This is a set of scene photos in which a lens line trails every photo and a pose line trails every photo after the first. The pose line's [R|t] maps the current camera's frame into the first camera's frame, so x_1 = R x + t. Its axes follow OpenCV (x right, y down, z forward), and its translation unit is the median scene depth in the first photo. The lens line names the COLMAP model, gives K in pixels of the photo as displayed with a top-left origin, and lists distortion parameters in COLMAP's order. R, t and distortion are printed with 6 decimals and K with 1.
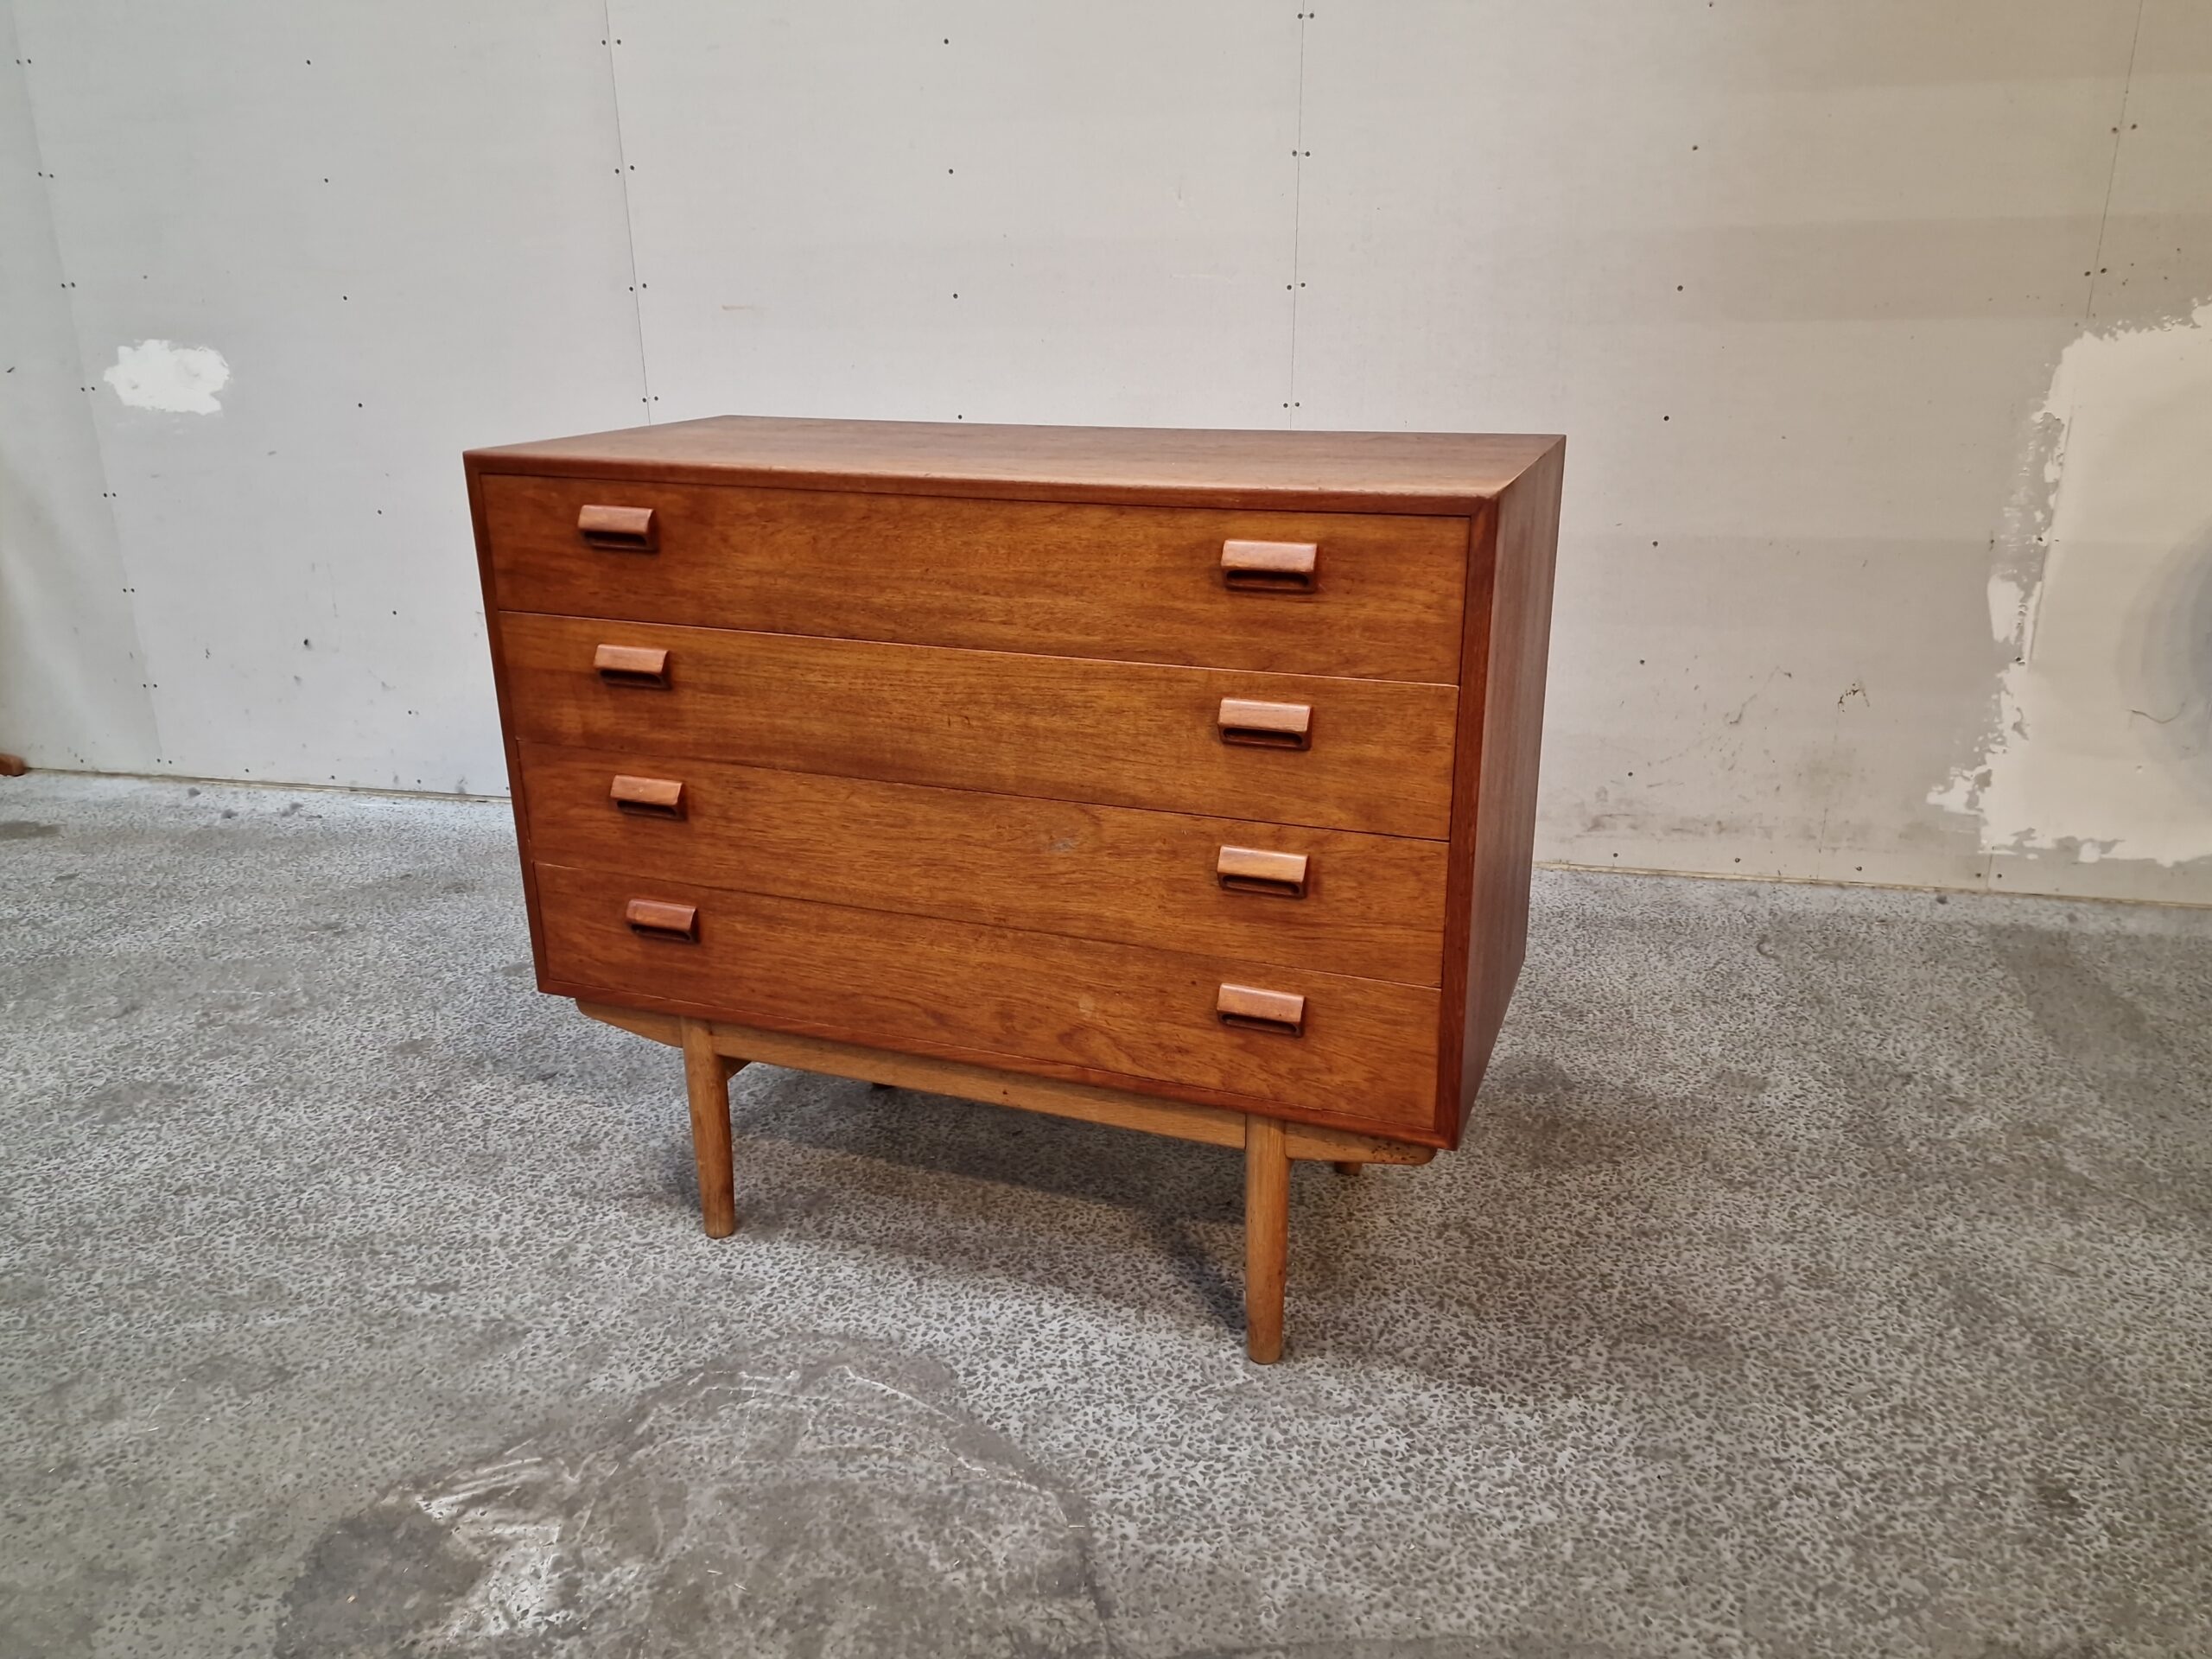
lens RADIAL K [[1617.2, 0, 1108.6], [0, 1617.2, 820.4], [0, 0, 1]] dist [0.087322, -0.081464]
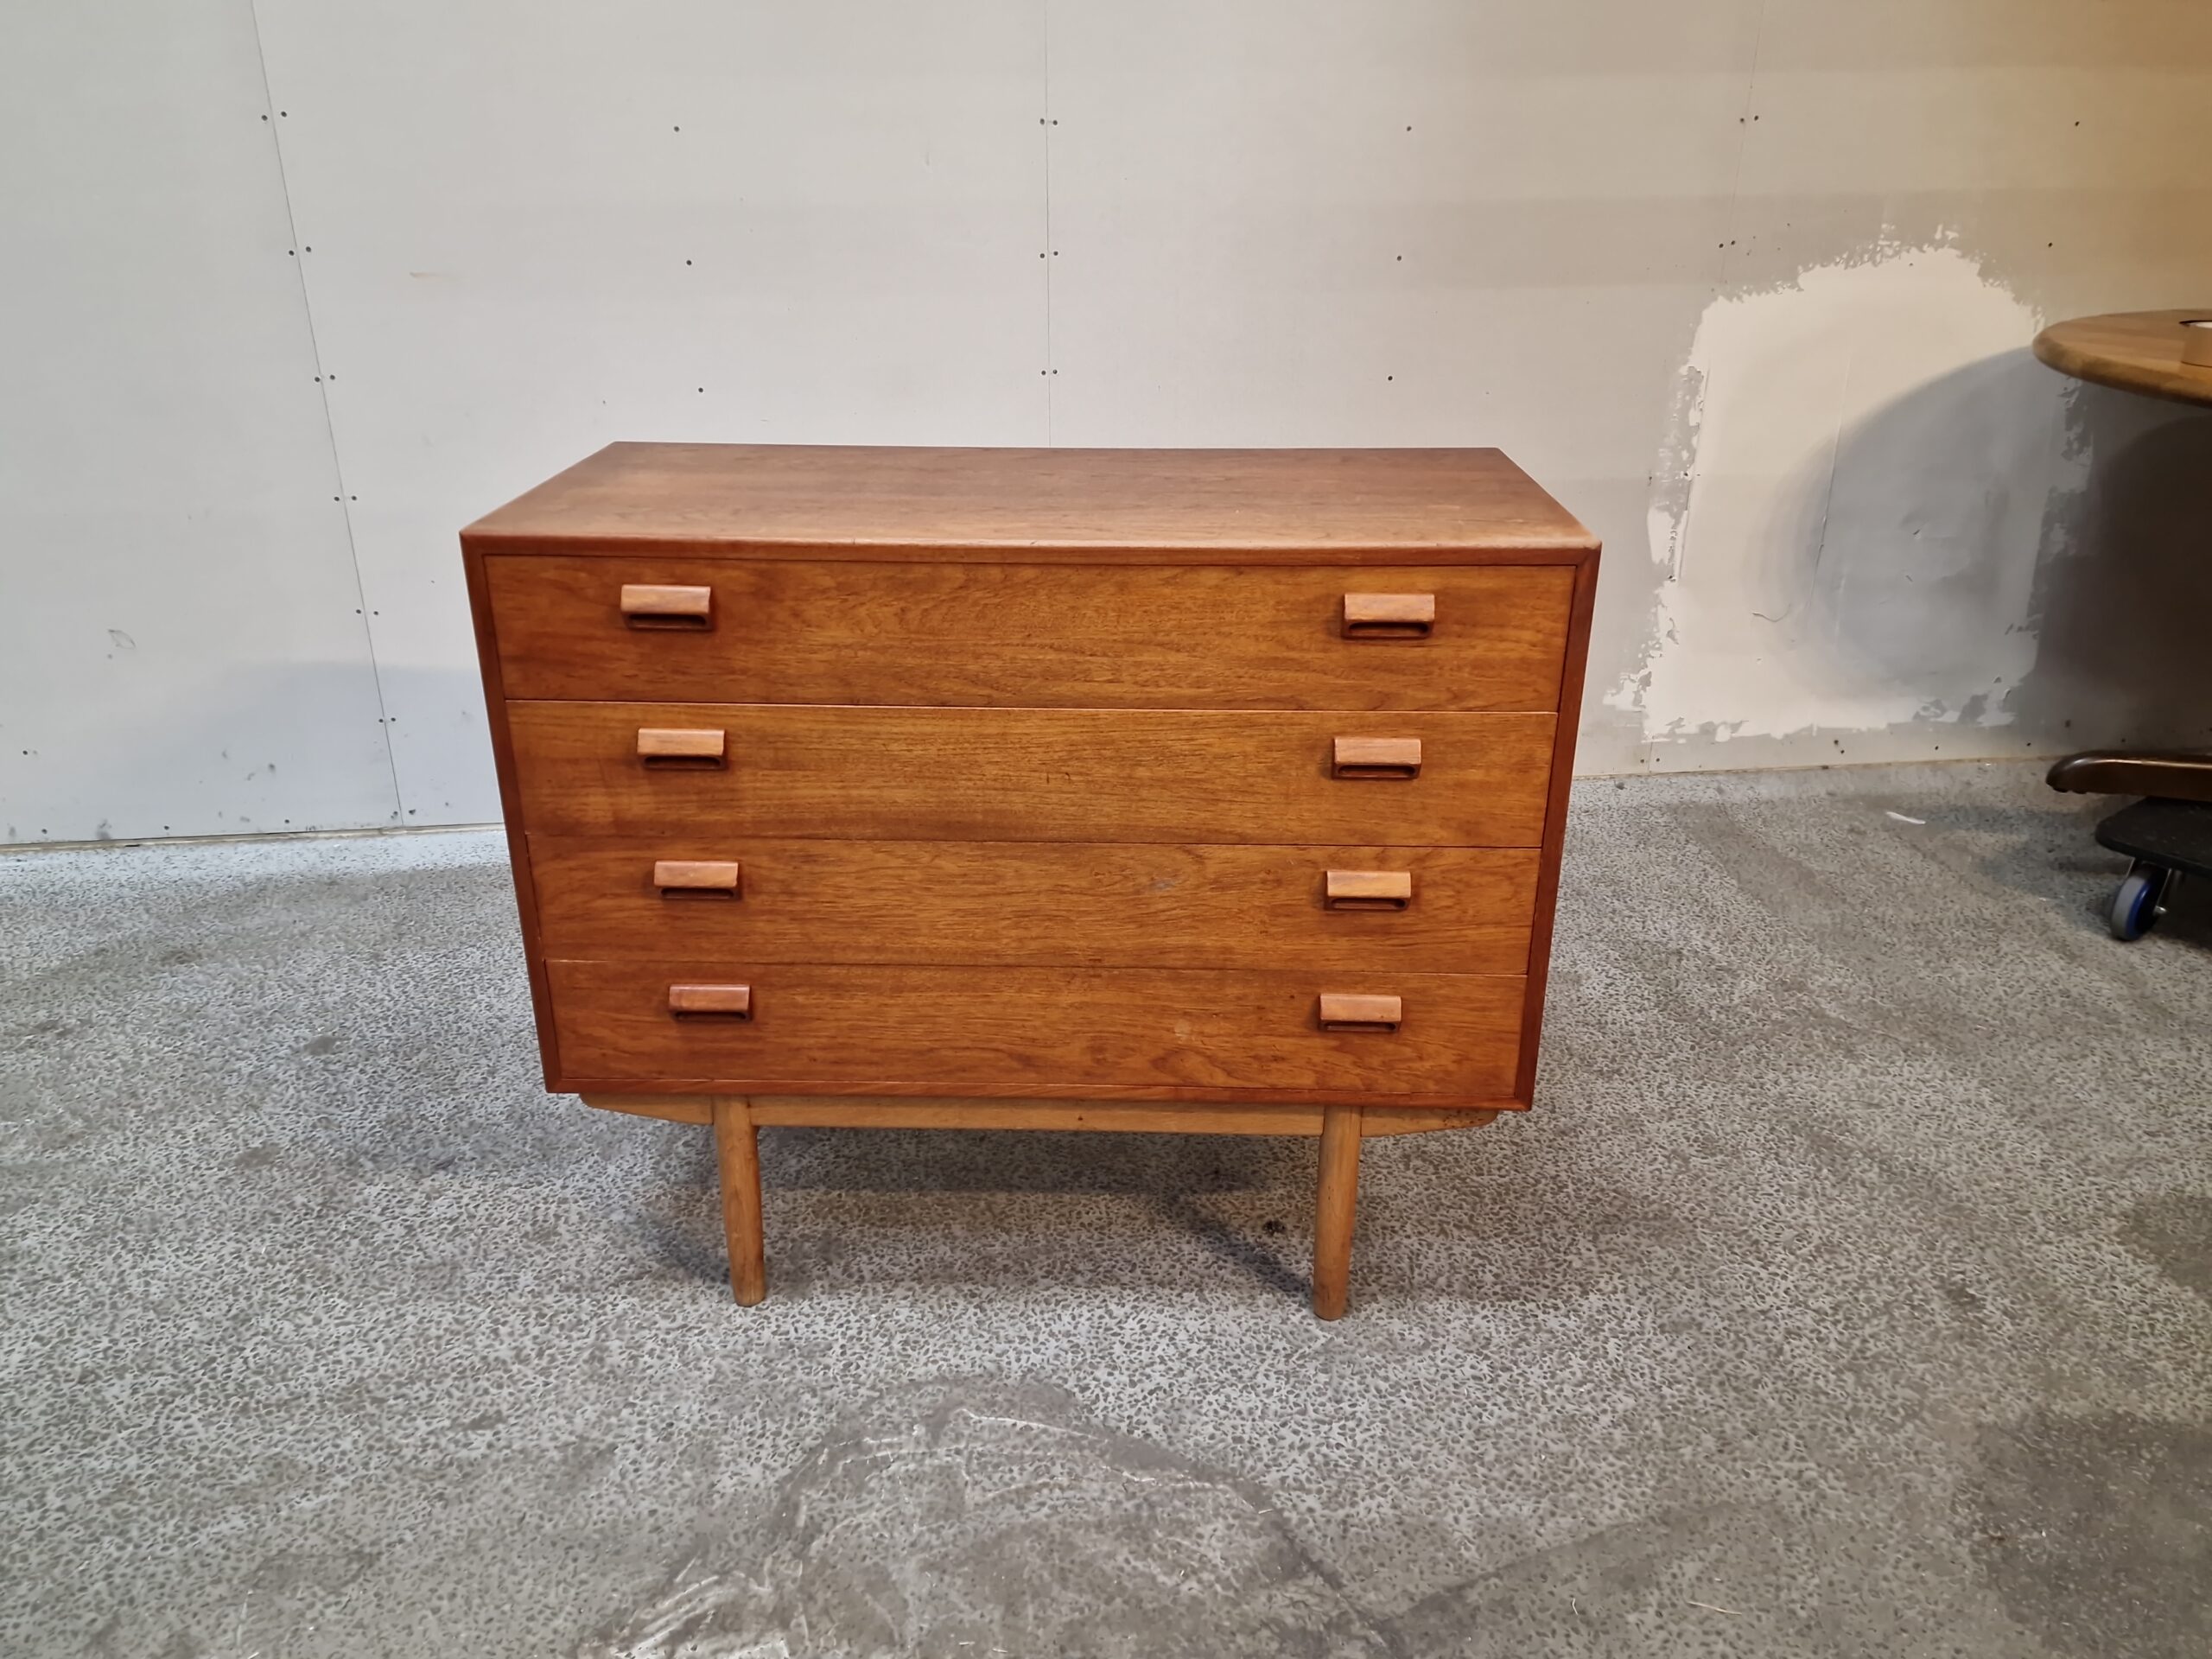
lens RADIAL K [[1617.2, 0, 1088.8], [0, 1617.2, 813.8], [0, 0, 1]] dist [0.087322, -0.081464]
pose [[0.944614, -0.116710, 0.306730, -0.366349], [0.095047, 0.991864, 0.084692, -0.115931], [-0.314119, -0.050847, 0.948021, 0.029555]]
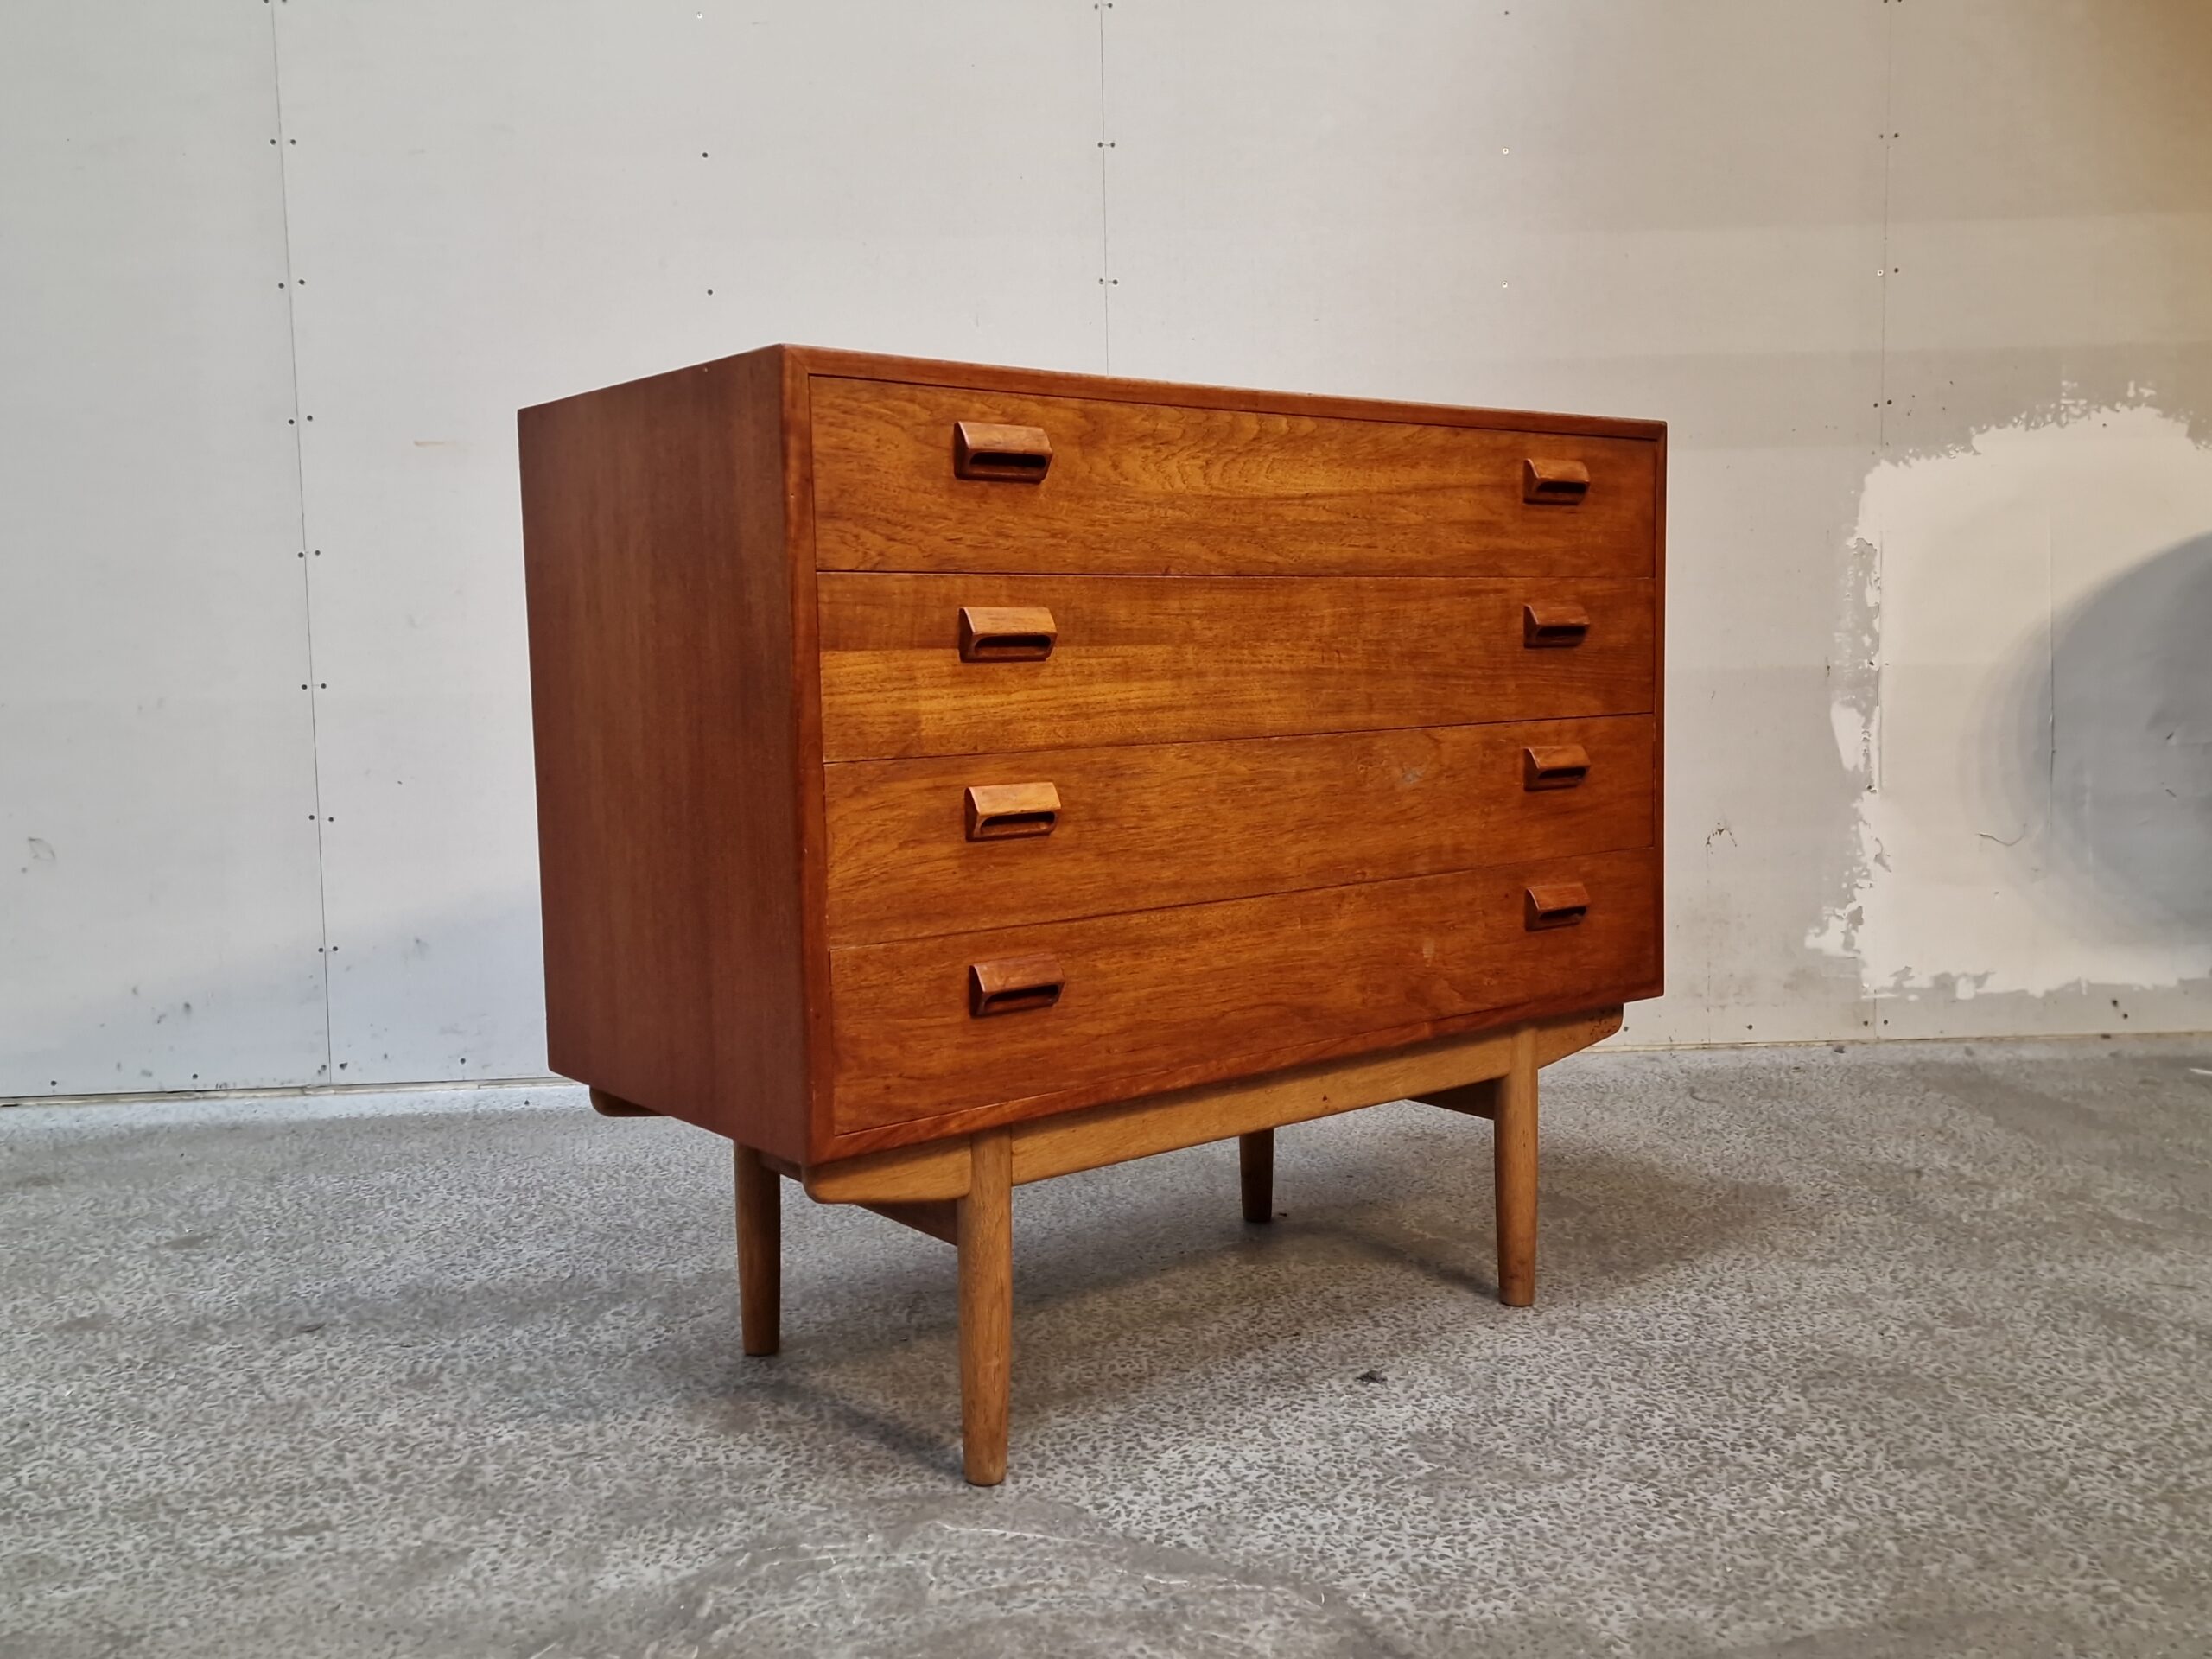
lens RADIAL K [[1988.0, 0, 1102.7], [0, 1988.0, 799.2], [0, 0, 1]] dist [0.085133, -0.079256]
pose [[0.962325, -0.028794, 0.270373, -0.338279], [0.095231, 0.967085, -0.235960, 0.244152], [-0.254679, 0.252818, 0.933392, 0.027364]]
